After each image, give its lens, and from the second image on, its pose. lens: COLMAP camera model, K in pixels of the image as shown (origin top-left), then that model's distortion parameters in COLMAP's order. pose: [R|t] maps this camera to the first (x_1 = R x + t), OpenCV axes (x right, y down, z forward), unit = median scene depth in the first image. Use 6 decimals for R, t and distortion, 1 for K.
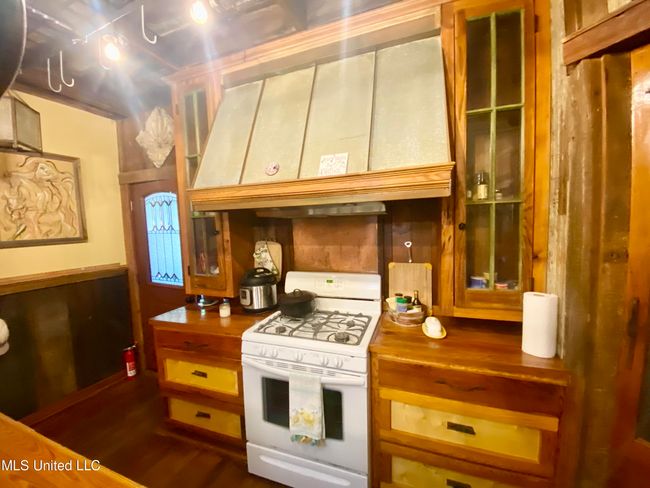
lens RADIAL K [[260.4, 0, 325.7], [0, 260.4, 245.0], [0, 0, 1]] dist [-0.013850, -0.006062]
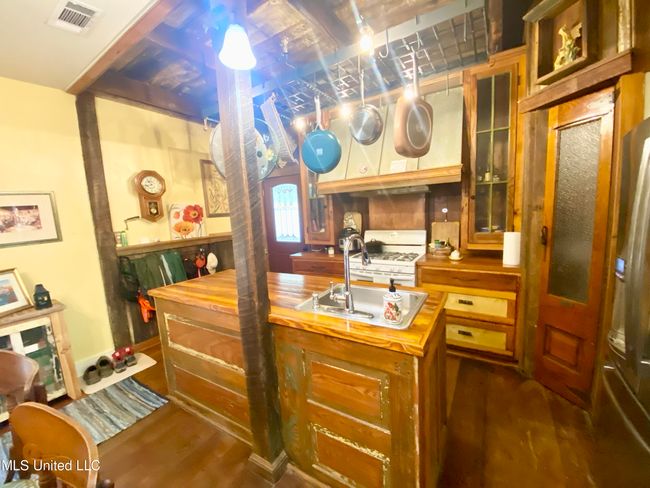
lens RADIAL K [[260.4, 0, 315.2], [0, 260.4, 248.4], [0, 0, 1]] dist [-0.013850, -0.006062]
pose [[0.971657, 0.009361, -0.236210, -0.099758], [0.009493, 0.996865, 0.078555, 0.121928], [0.236204, -0.078571, 0.968522, -0.949443]]
